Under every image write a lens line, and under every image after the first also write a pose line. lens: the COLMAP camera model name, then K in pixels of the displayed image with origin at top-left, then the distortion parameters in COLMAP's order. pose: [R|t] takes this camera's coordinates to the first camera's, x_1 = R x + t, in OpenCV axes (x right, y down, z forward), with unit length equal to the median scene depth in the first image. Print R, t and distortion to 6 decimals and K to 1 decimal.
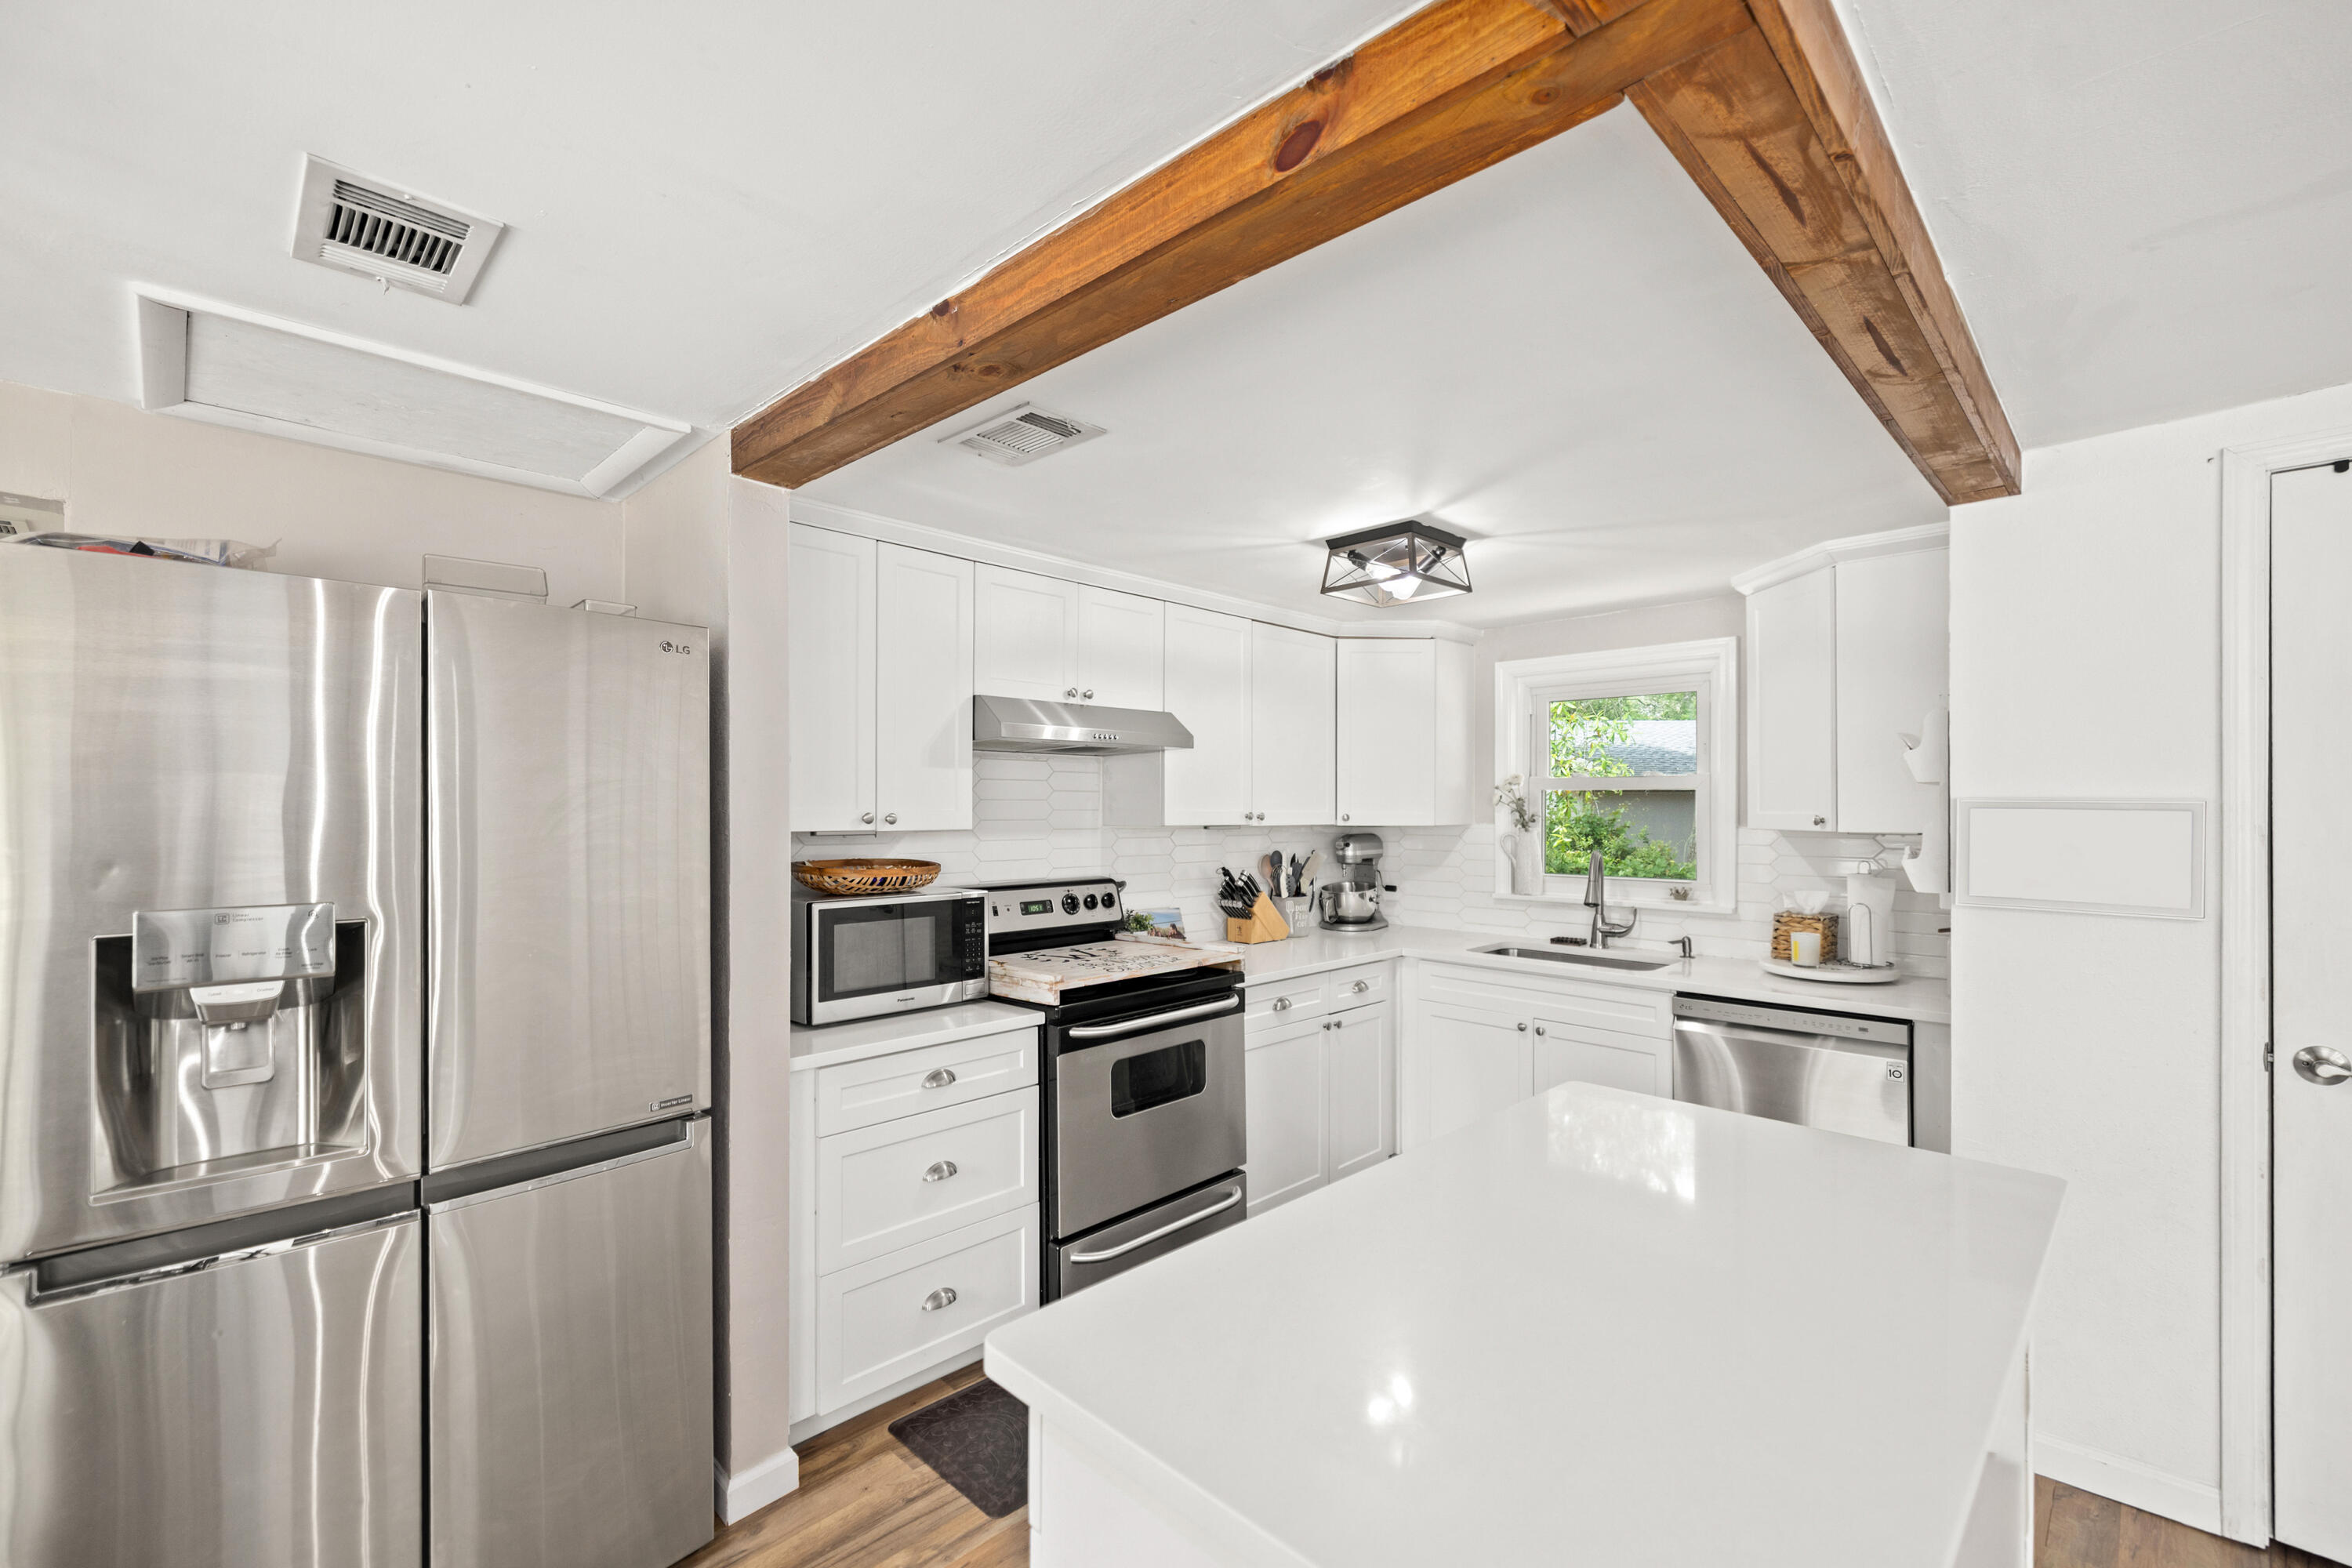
lens RADIAL K [[1025.8, 0, 1188.3], [0, 1025.8, 808.7], [0, 0, 1]] dist [0.000126, 0.000317]
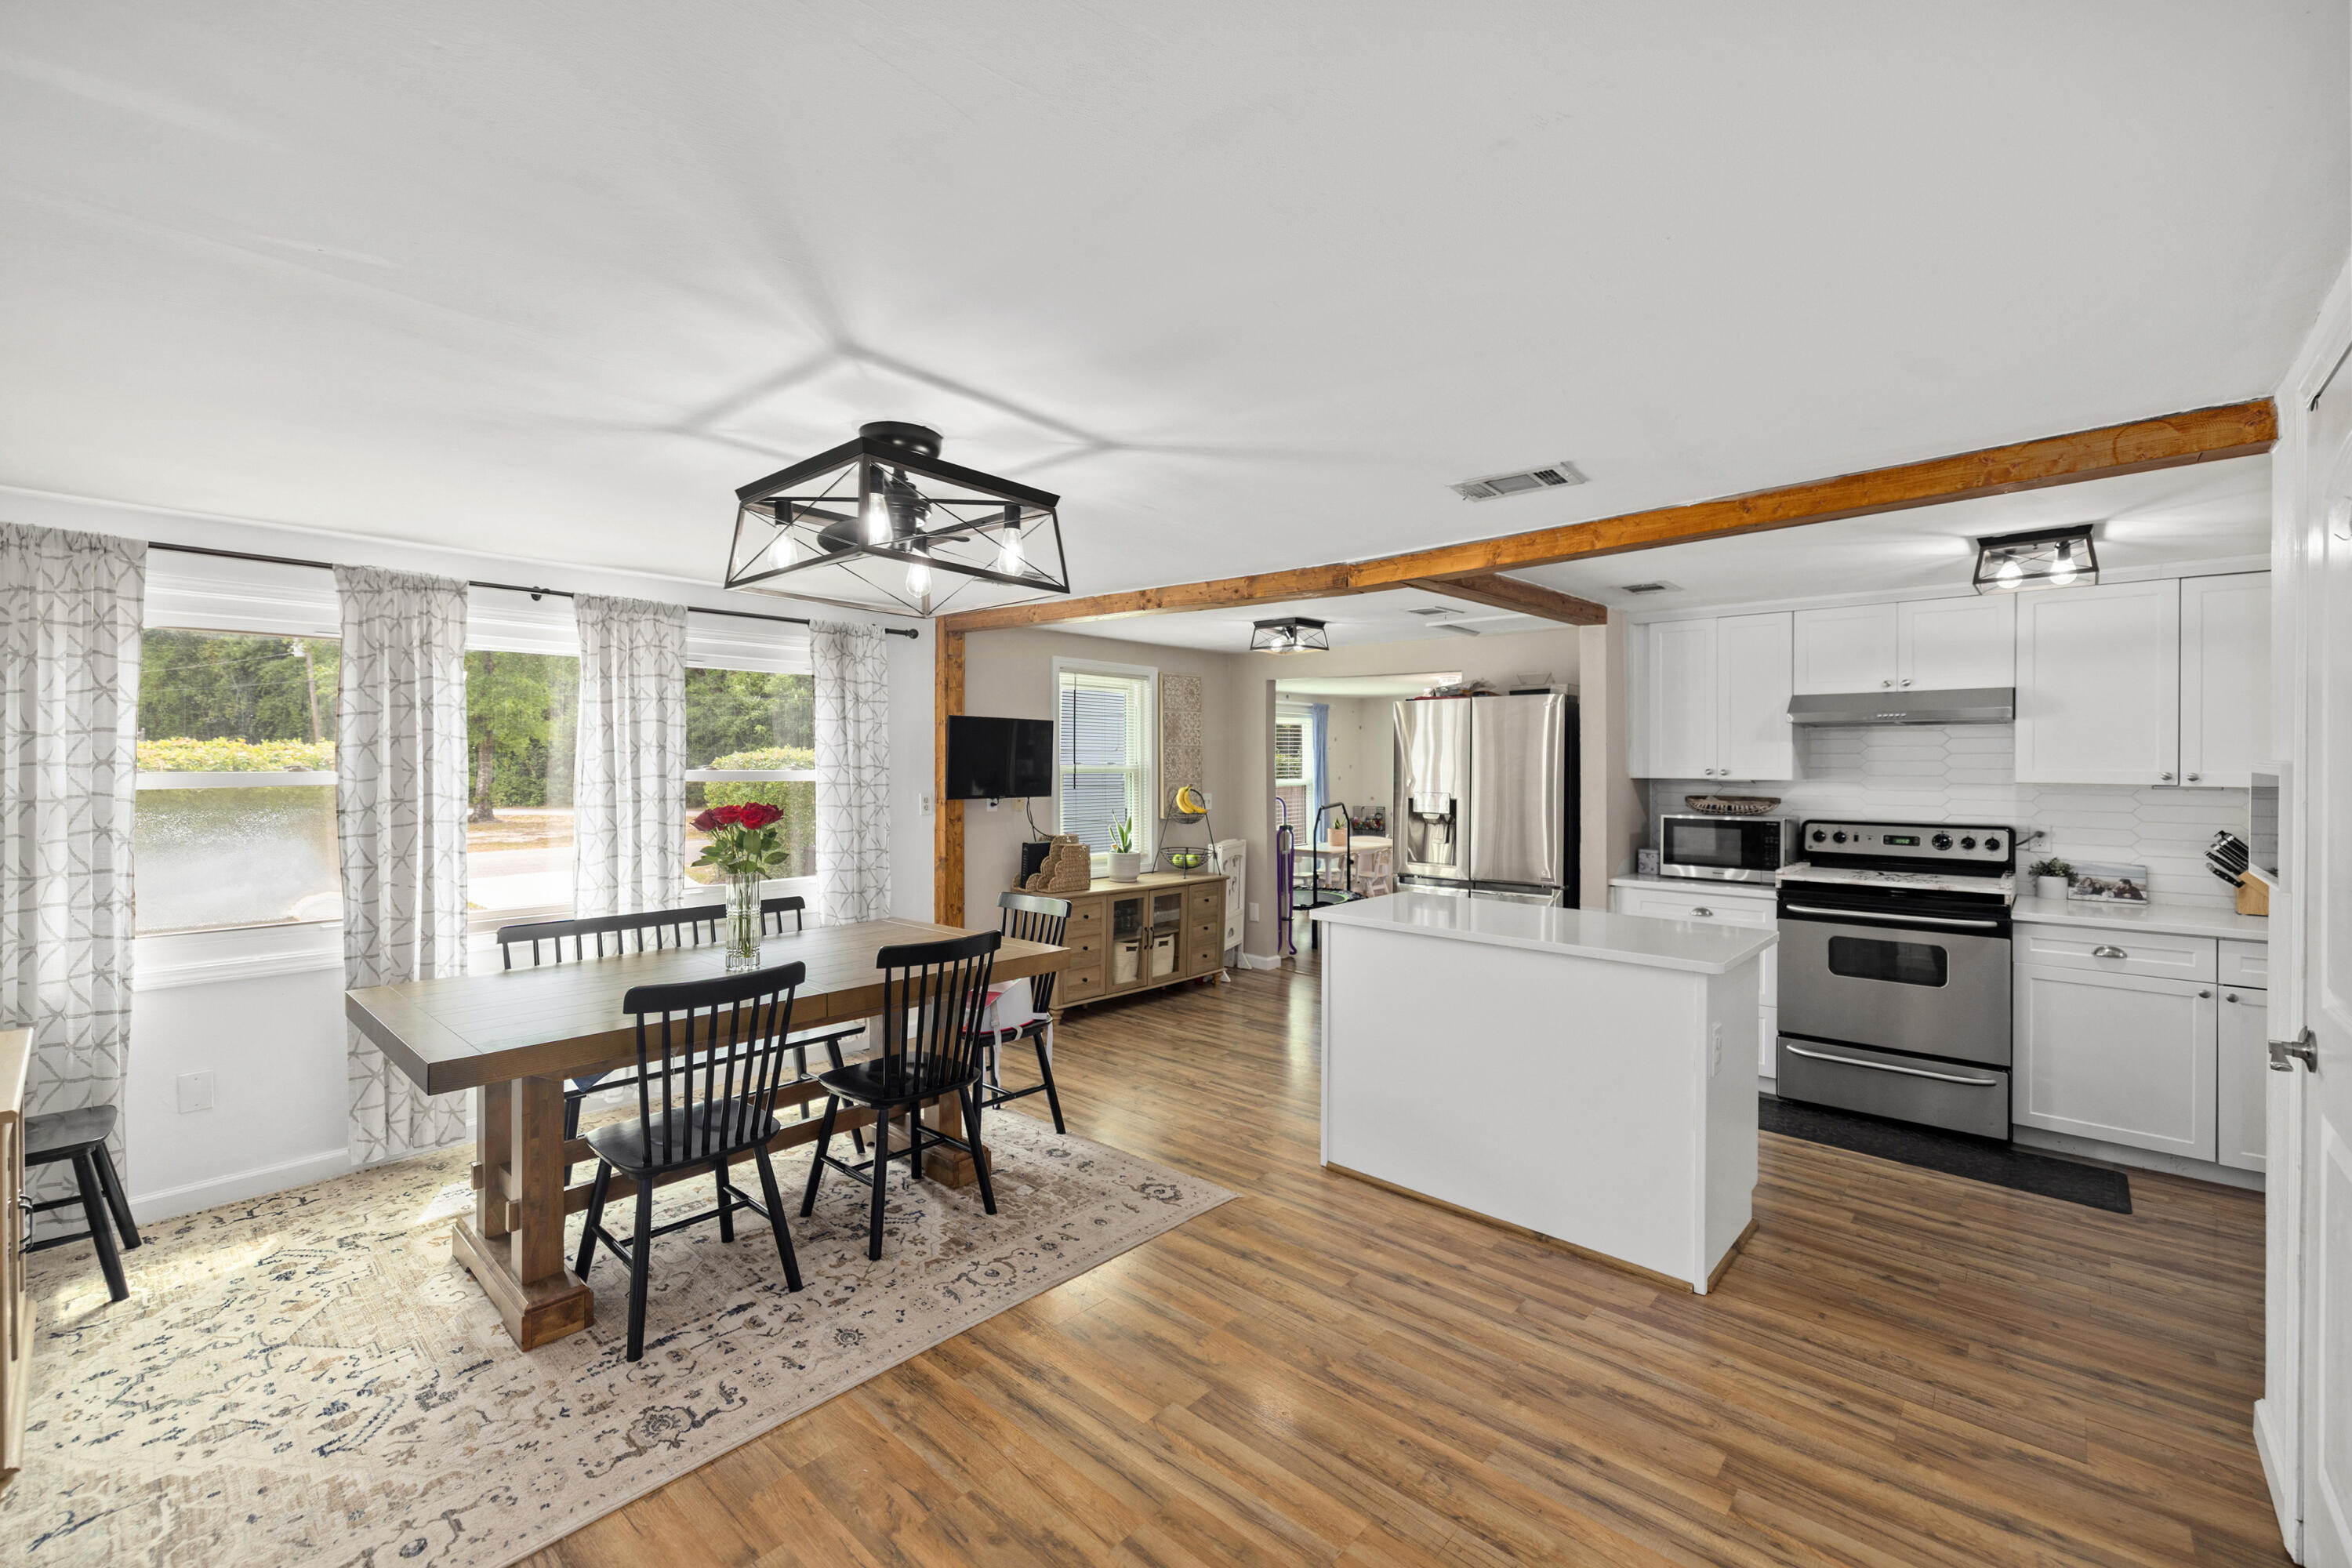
lens RADIAL K [[990.9, 0, 1169.4], [0, 990.9, 779.9], [0, 0, 1]] dist [-0.000369, 0.000568]
pose [[0.015735, 0.020063, -0.999675, 1.345275], [-0.001755, 0.999798, 0.020038, -0.010078], [0.999875, 0.001439, 0.015767, 0.005323]]
